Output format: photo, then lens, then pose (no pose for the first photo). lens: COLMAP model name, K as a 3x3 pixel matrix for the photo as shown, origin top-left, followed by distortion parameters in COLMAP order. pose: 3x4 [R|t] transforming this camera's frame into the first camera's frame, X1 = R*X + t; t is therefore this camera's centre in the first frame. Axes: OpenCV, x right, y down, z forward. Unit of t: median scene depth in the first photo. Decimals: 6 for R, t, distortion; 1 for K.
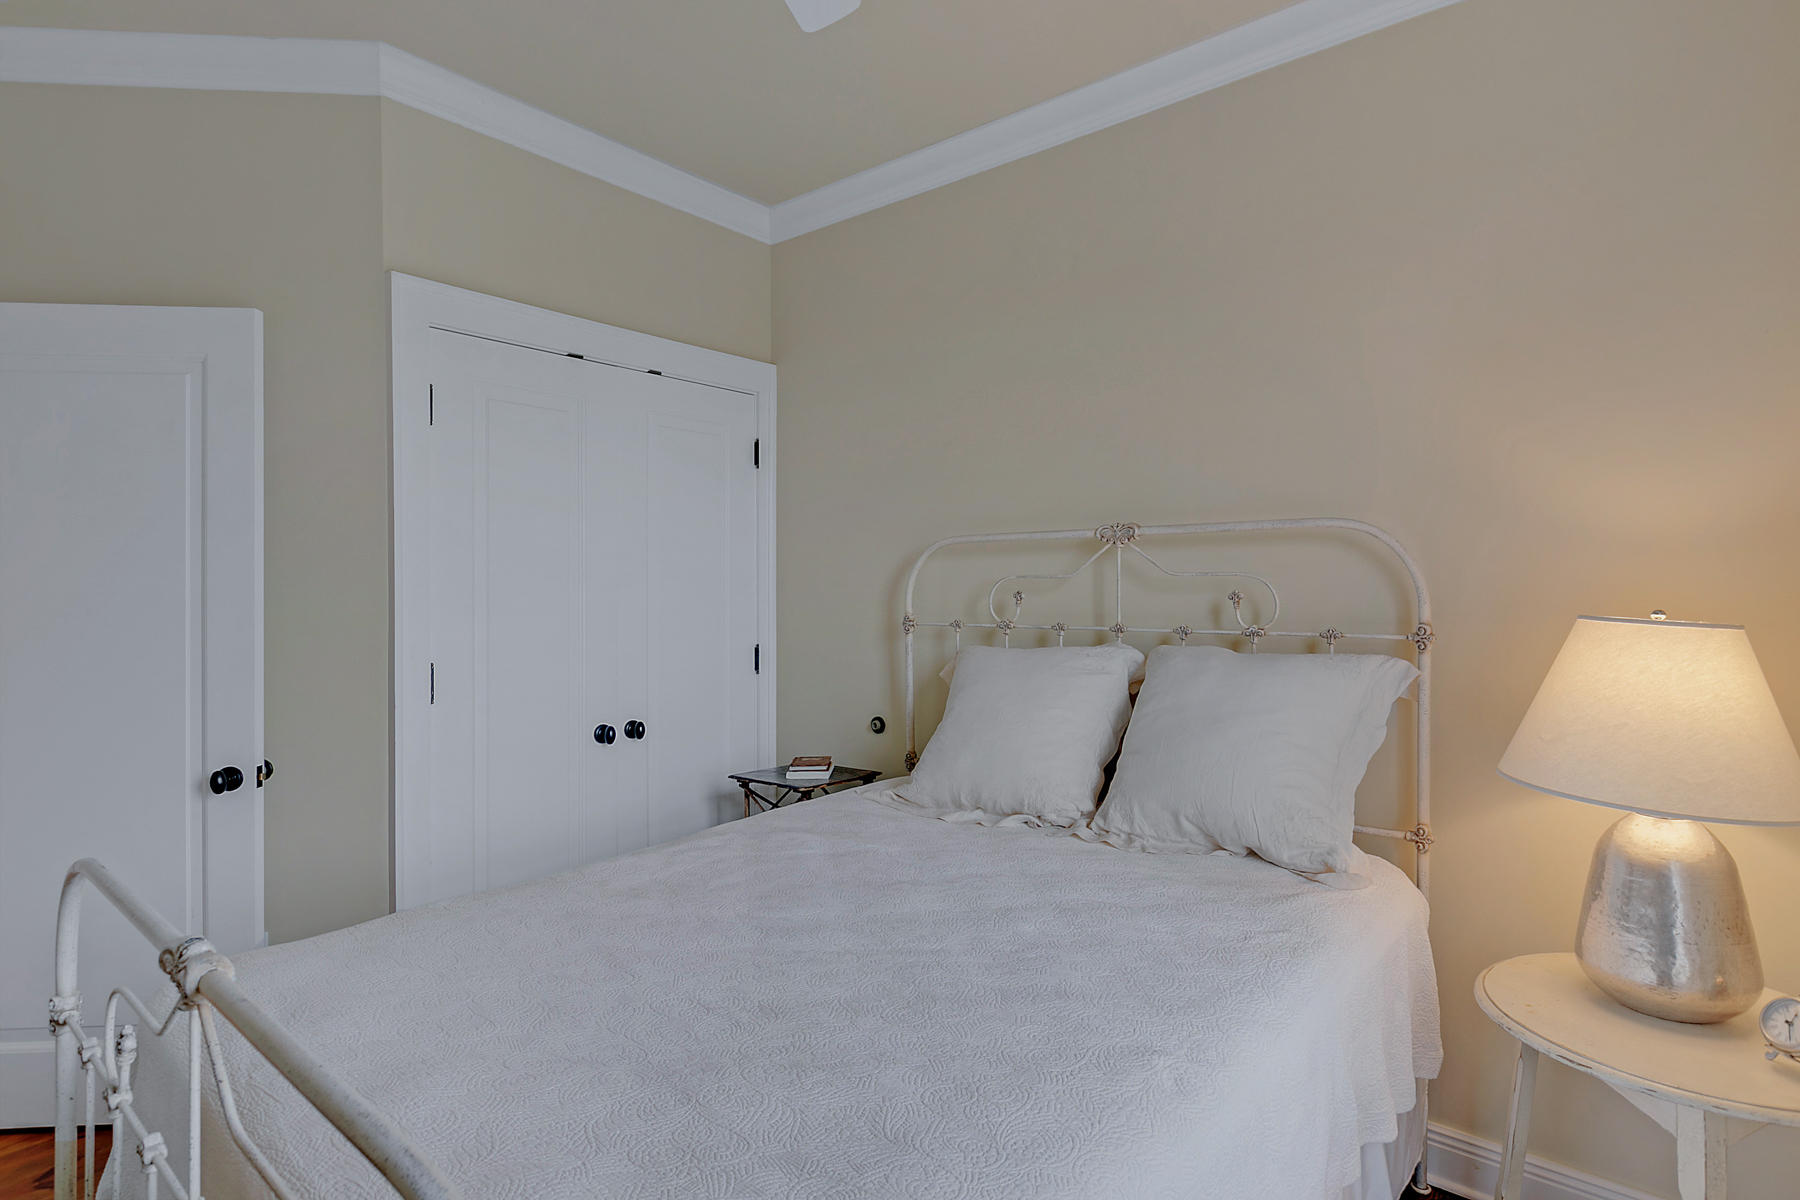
lens RADIAL K [[994.3, 0, 900.0], [0, 994.3, 600.0], [0, 0, 1]] dist [0.000118, 0.000037]
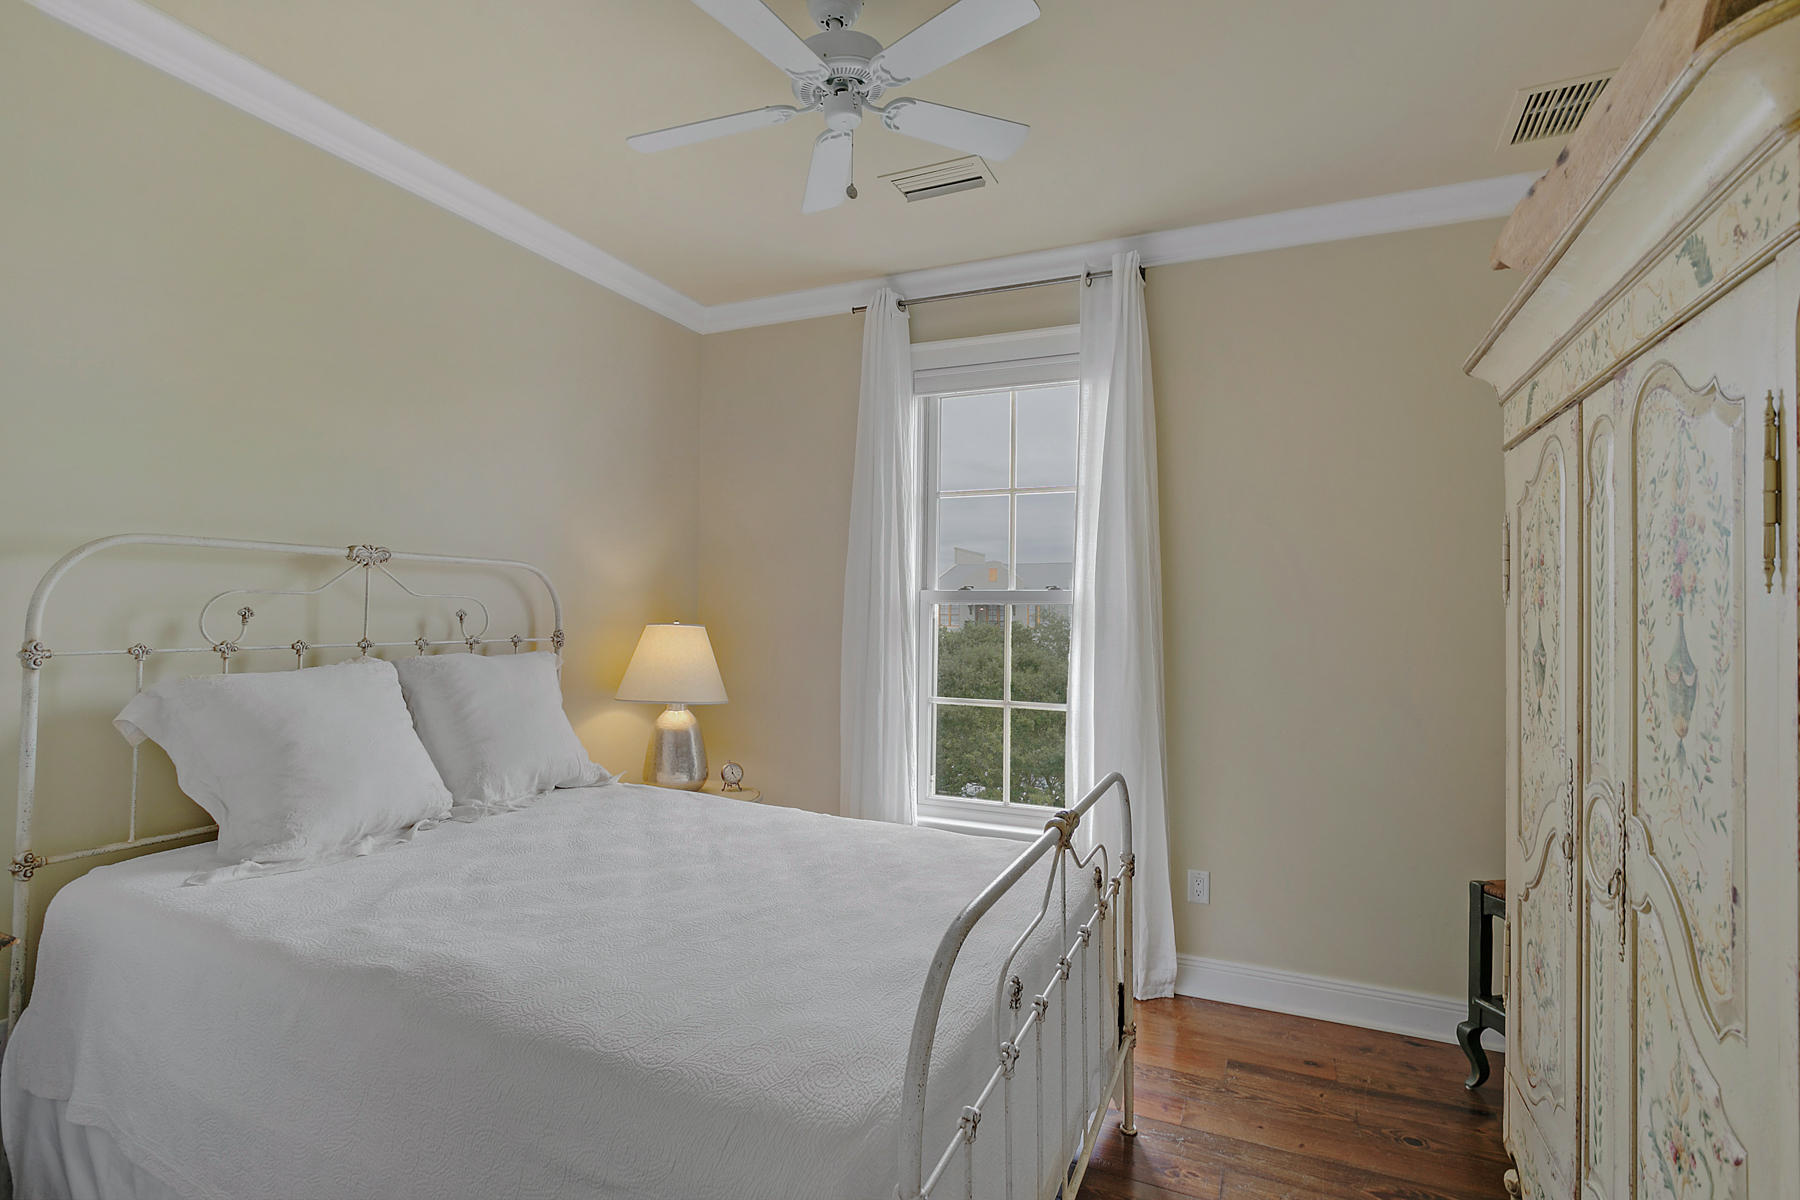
lens RADIAL K [[883.0, 0, 900.0], [0, 883.0, 600.0], [0, 0, 1]] dist [0.000005, -0.000012]
pose [[-0.304638, 0.018048, 0.952297, -0.884189], [0.008418, 0.999832, -0.016255, 0.002392], [-0.952431, 0.003064, -0.304739, 0.764552]]
